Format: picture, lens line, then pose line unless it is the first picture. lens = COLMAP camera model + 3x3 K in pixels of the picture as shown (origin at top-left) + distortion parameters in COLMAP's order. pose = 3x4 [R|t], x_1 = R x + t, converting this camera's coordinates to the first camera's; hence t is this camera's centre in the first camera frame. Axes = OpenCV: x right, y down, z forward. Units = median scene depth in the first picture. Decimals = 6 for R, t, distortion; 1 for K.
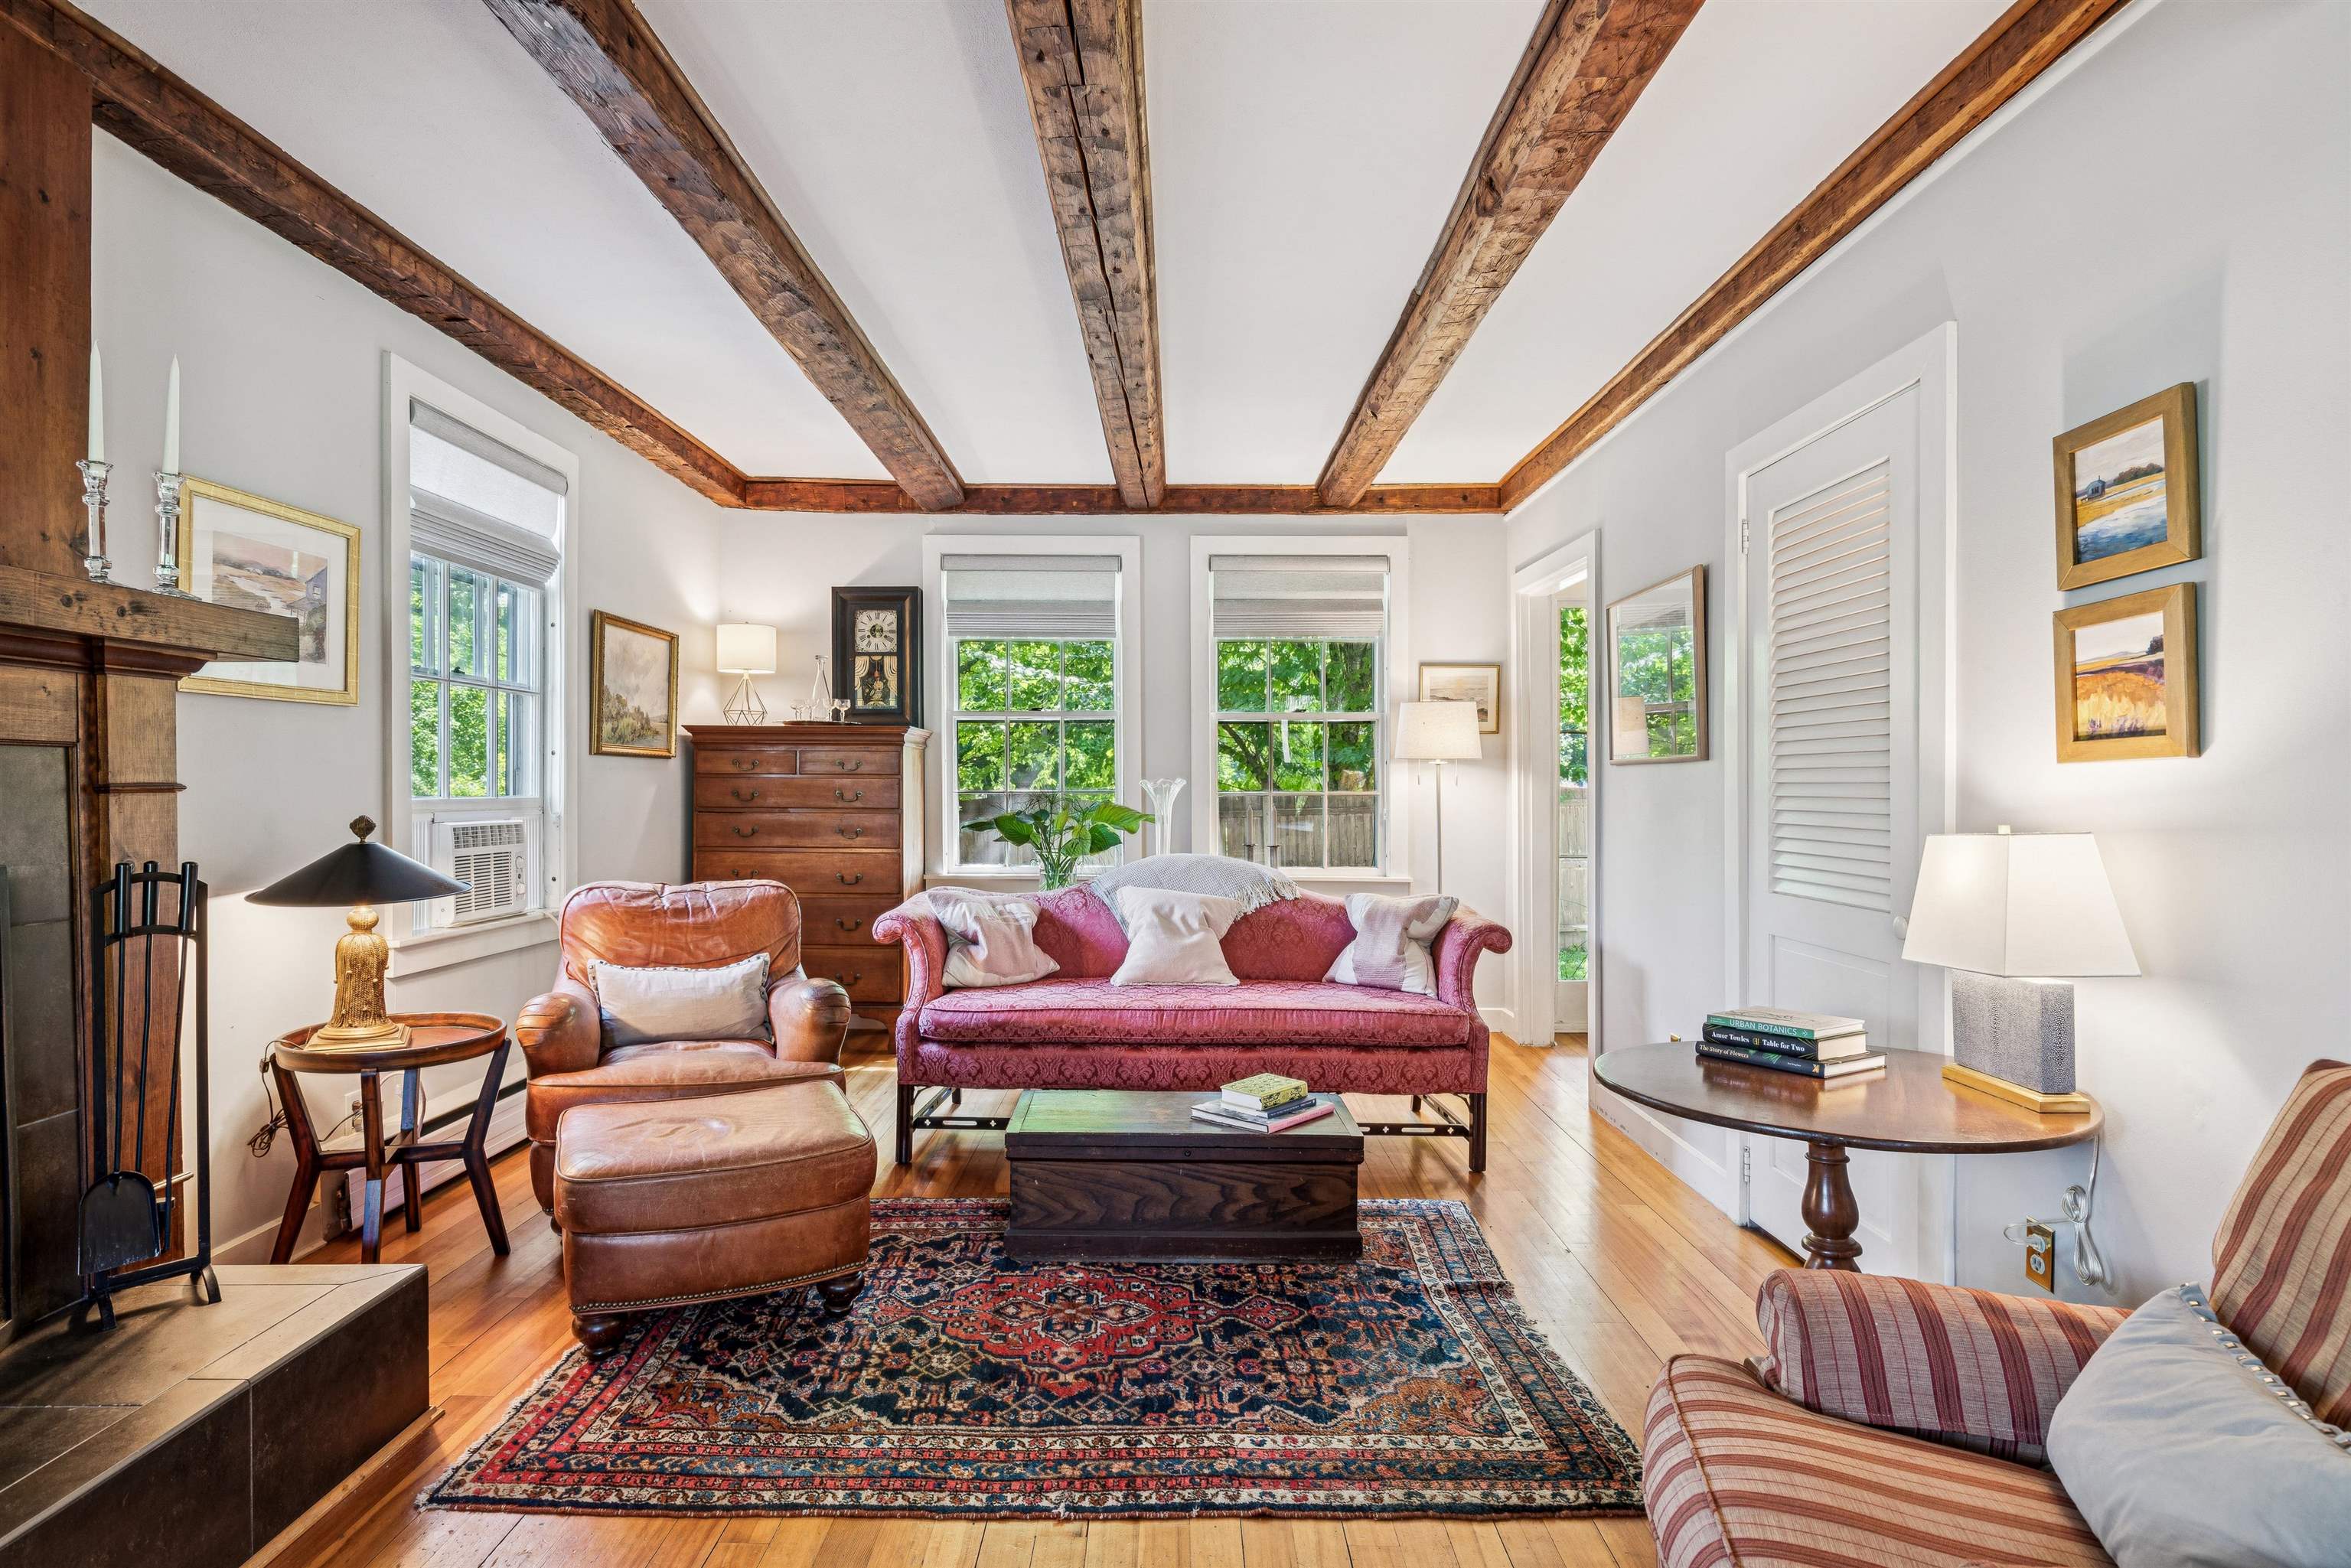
lens RADIAL K [[1196.8, 0, 1175.5], [0, 1196.8, 784.0], [0, 0, 1]] dist [-0.000984, 0.000070]
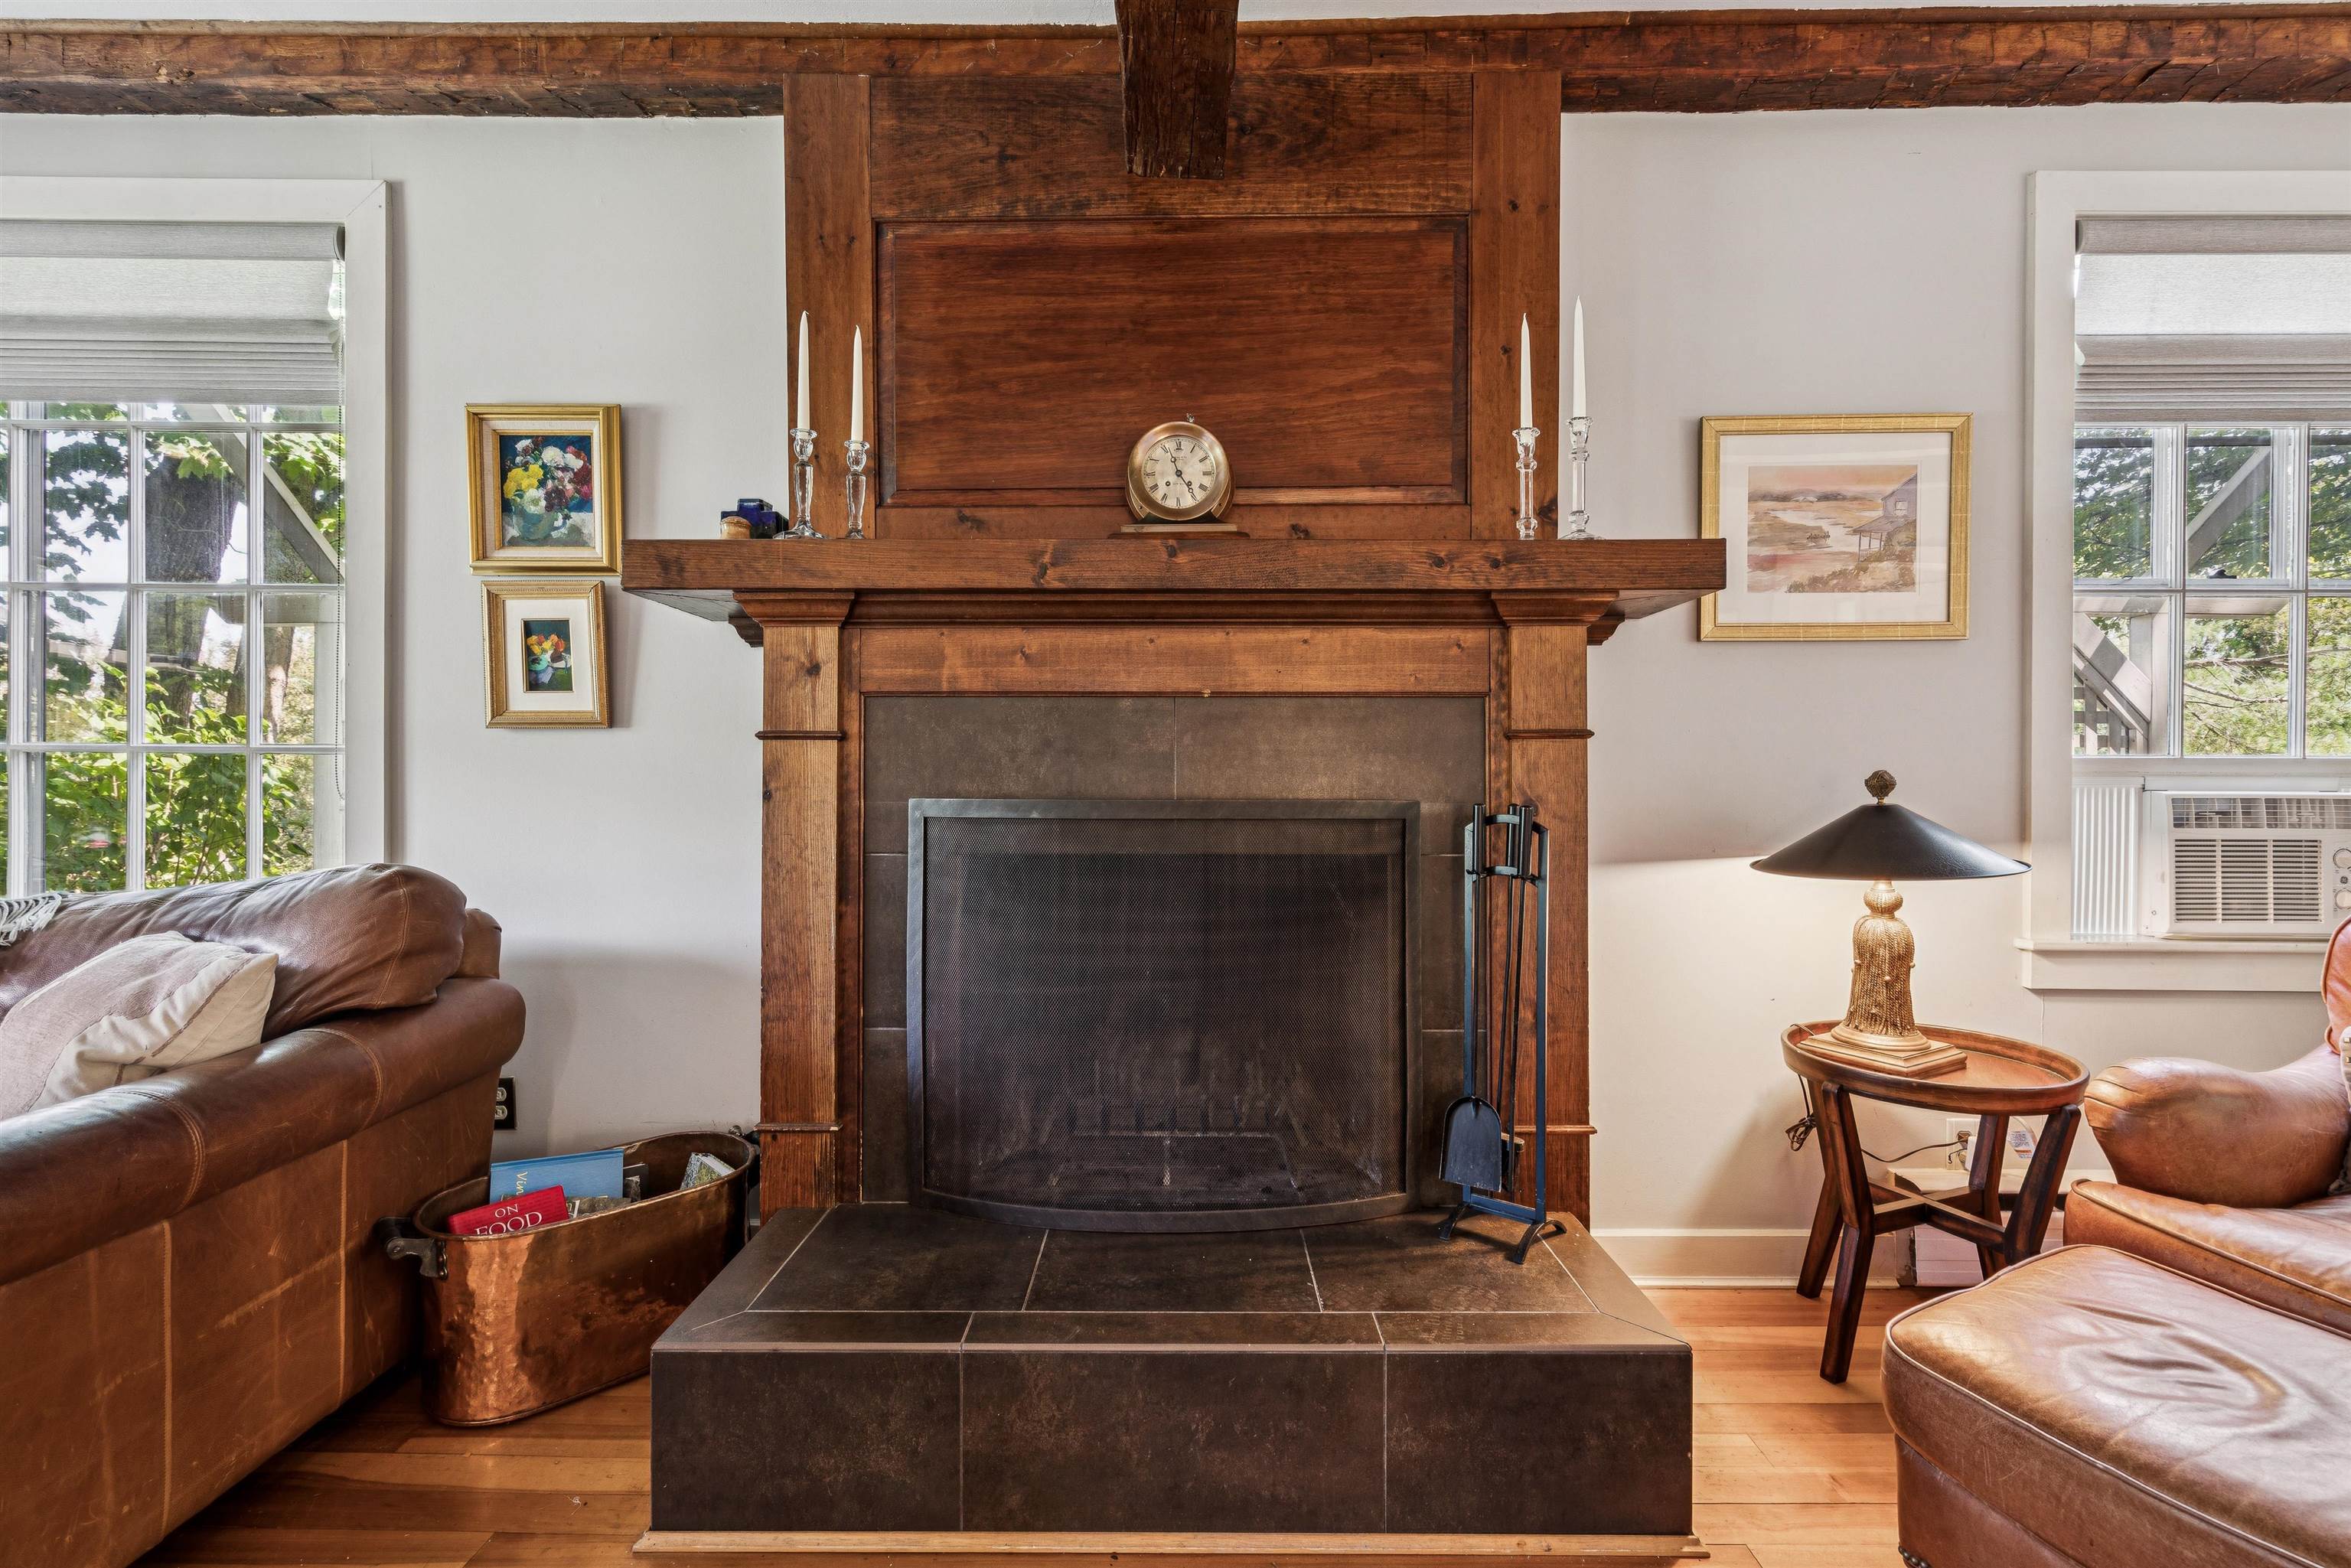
lens RADIAL K [[1095.6, 0, 1182.5], [0, 1095.6, 782.1], [0, 0, 1]] dist [0.000206, 0.000463]
pose [[-0.008665, 0.001839, -0.999961, 0.055295], [-0.000167, 0.999998, 0.001841, 0.031261], [0.999962, 0.000182, -0.008664, 0.509499]]
